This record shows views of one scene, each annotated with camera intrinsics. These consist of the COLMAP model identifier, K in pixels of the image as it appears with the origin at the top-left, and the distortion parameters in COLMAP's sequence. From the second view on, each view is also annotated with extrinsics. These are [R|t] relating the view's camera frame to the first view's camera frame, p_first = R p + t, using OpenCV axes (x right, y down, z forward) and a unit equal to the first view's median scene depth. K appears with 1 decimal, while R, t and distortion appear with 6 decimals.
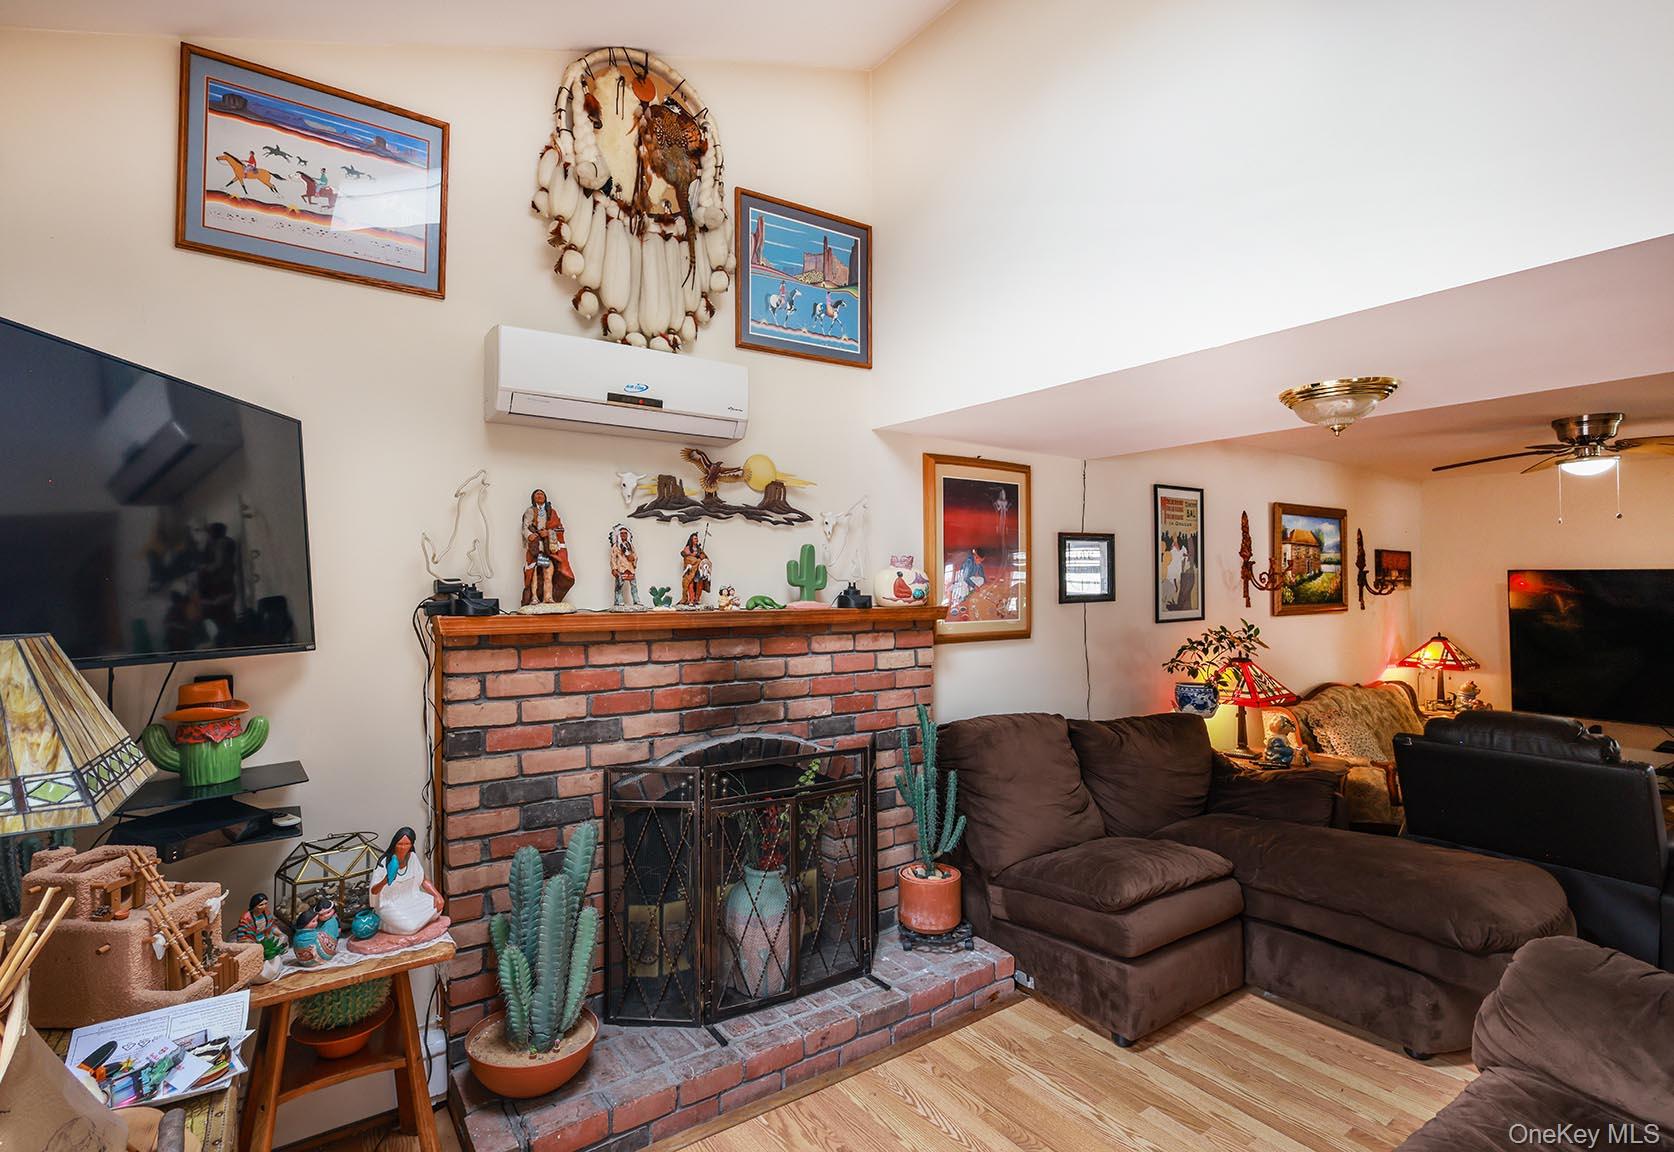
lens RADIAL K [[772.5, 0, 826.2], [0, 772.5, 580.6], [0, 0, 1]] dist [0.002404, -0.000003]
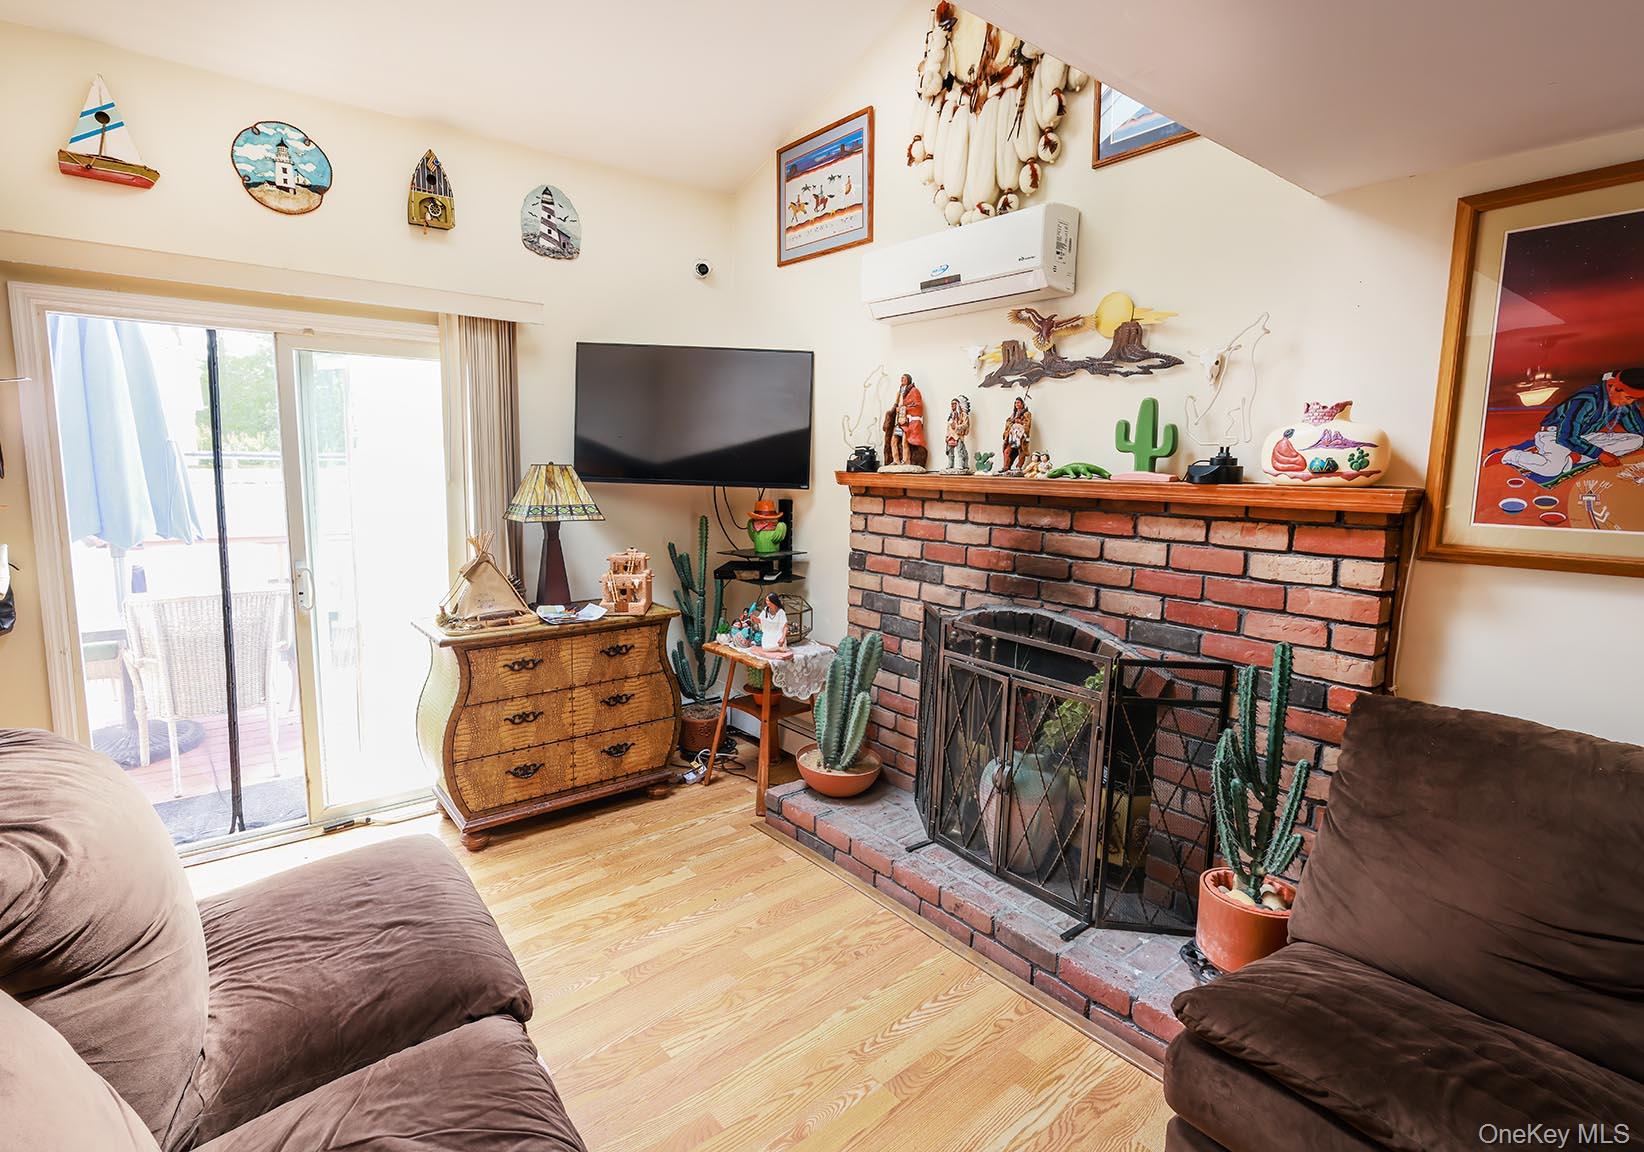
lens RADIAL K [[799.9, 0, 783.4], [0, 799.9, 565.2], [0, 0, 1]] dist [0.004786, 0.001000]
pose [[0.070069, 0.137314, -0.988046, 0.801982], [-0.003252, 0.990507, 0.137426, 0.010602], [0.997537, -0.006416, 0.069850, 0.598509]]
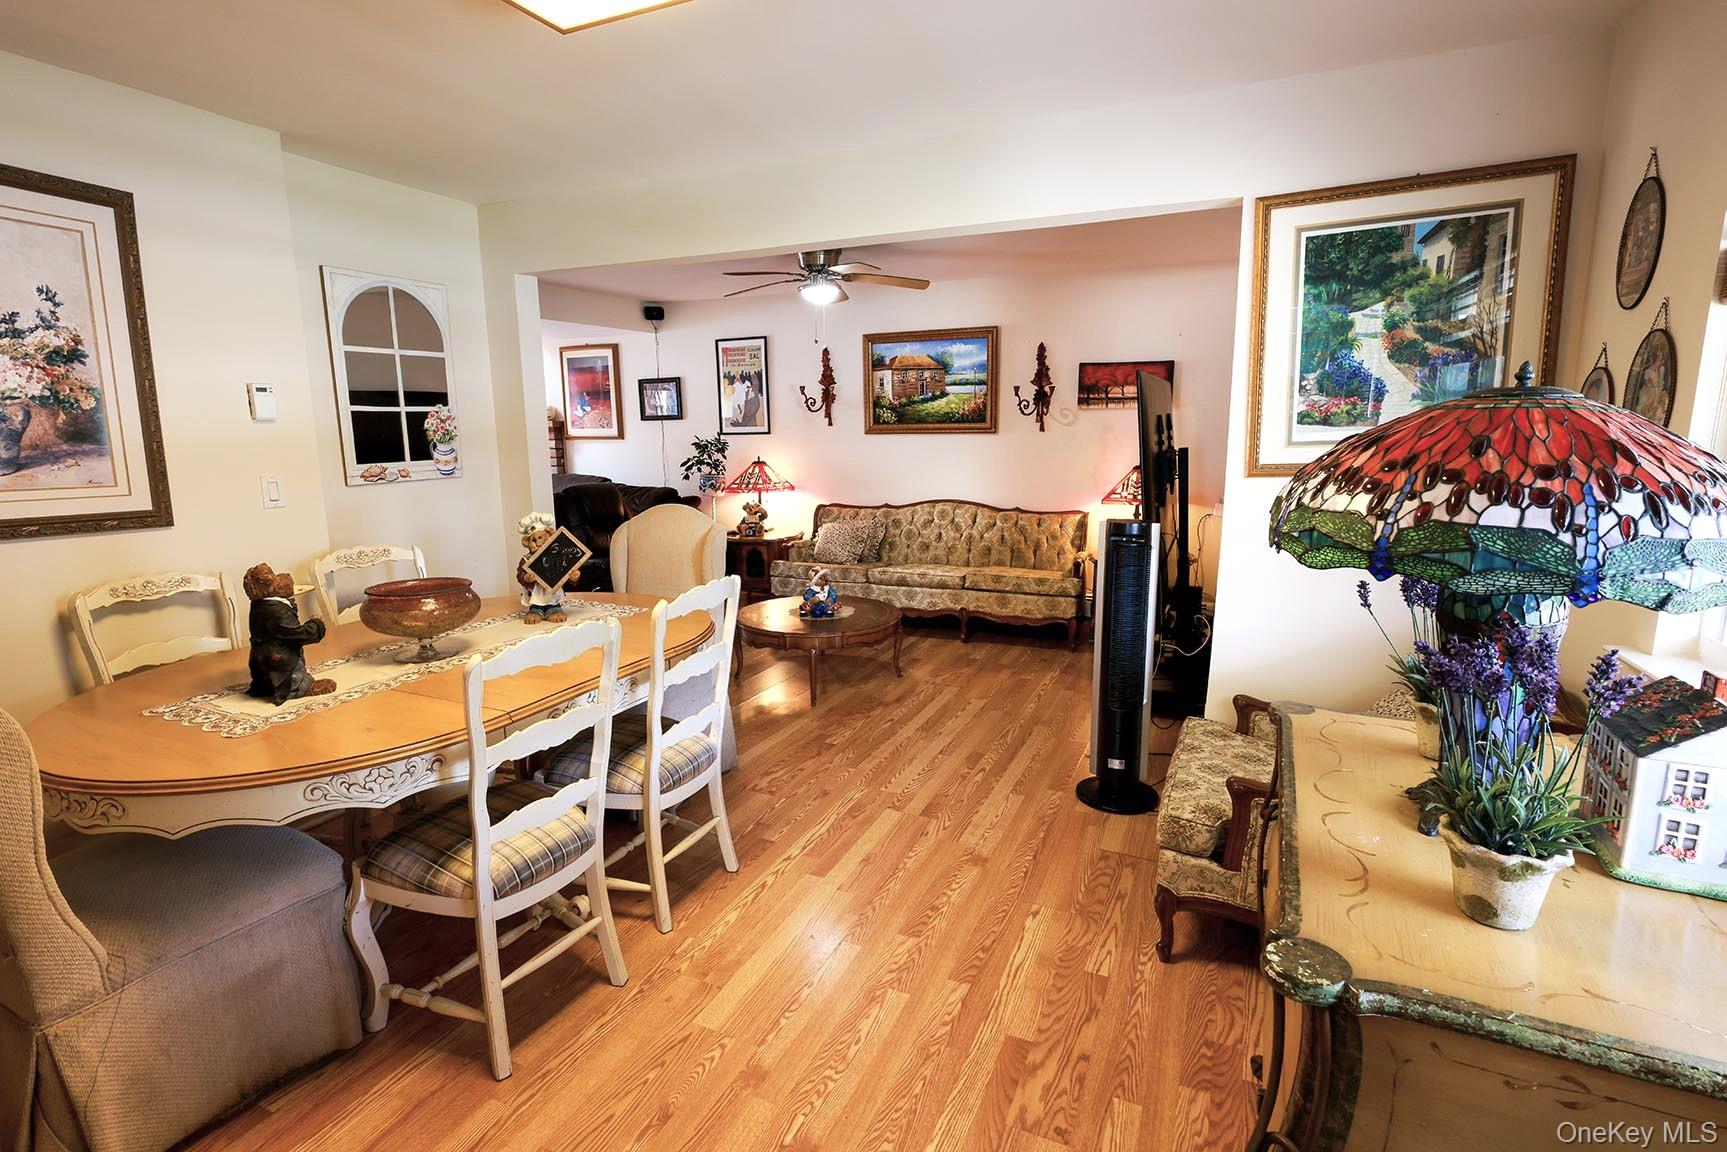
lens RADIAL K [[826.2, 0, 872.4], [0, 826.2, 575.7], [0, 0, 1]] dist [0.005211, 0.000048]
pose [[0.524407, 0.156103, -0.837036, 3.062258], [0.013146, 0.981449, 0.191271, 0.031466], [0.851366, -0.111307, 0.512626, 0.596624]]
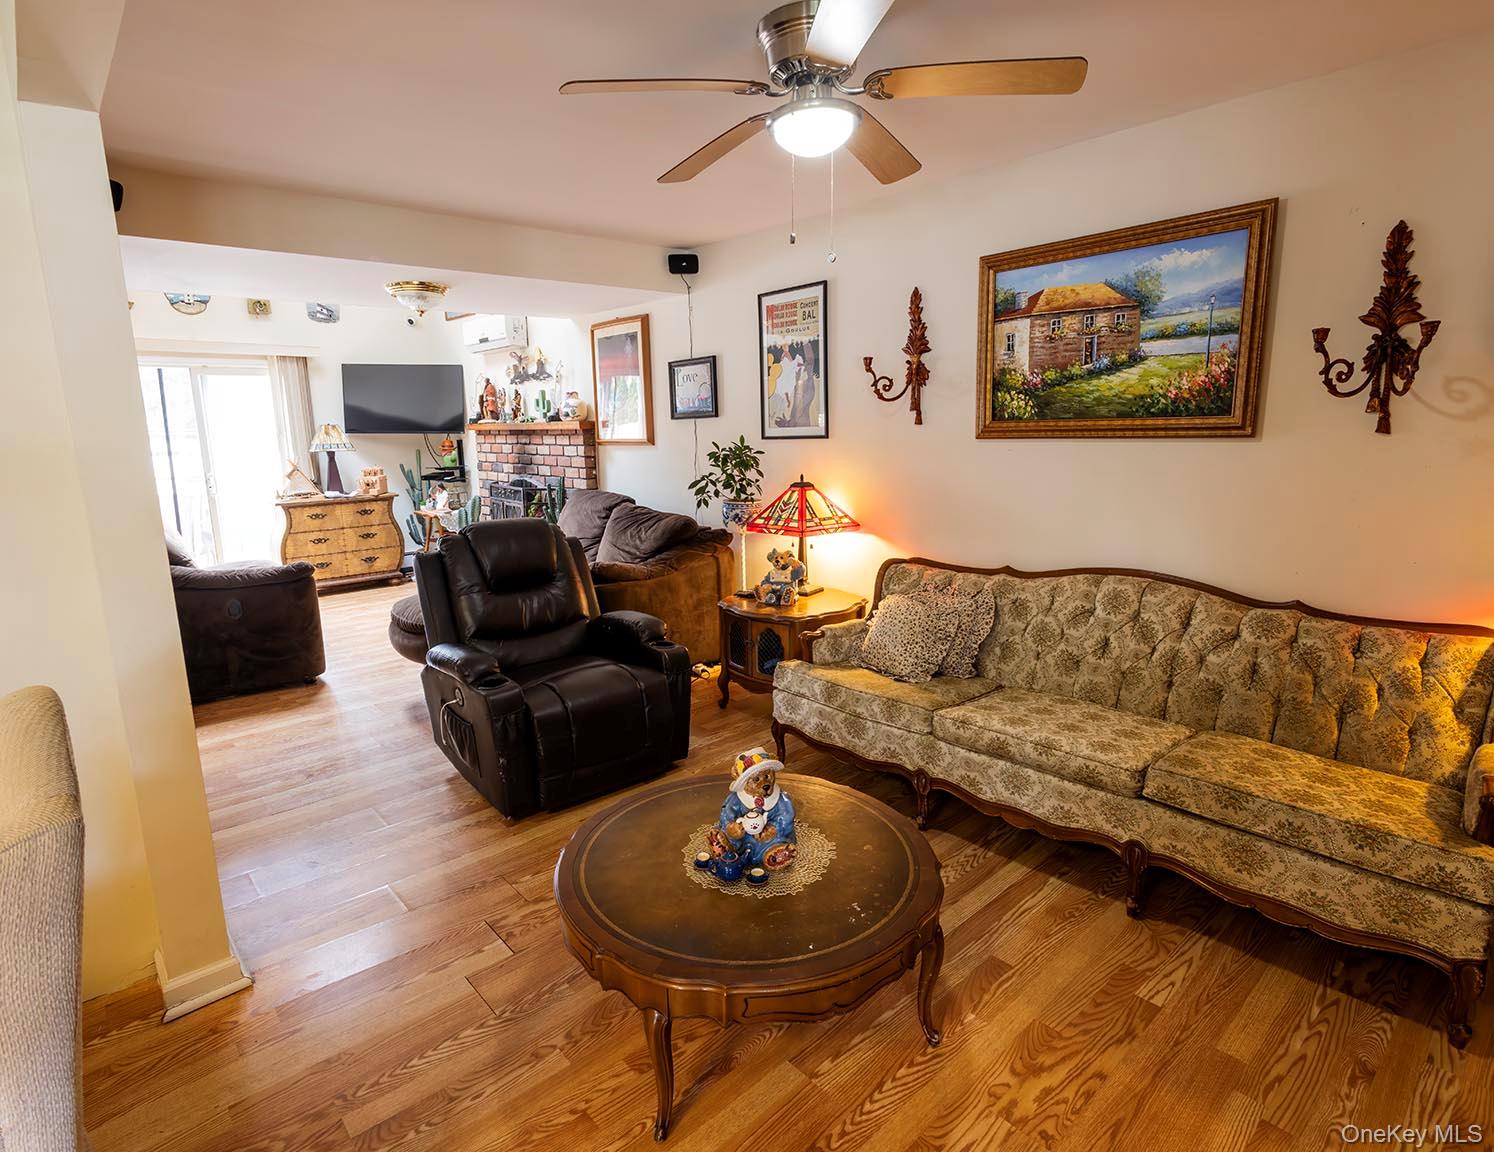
lens RADIAL K [[791.2, 0, 733.5], [0, 791.2, 570.7], [0, 0, 1]] dist [0.009848, 0.000061]
pose [[0.126209, 0.184872, -0.974625, 2.246465], [0.028816, 0.981383, 0.189886, 0.040416], [0.991585, -0.052050, 0.118533, 1.277947]]
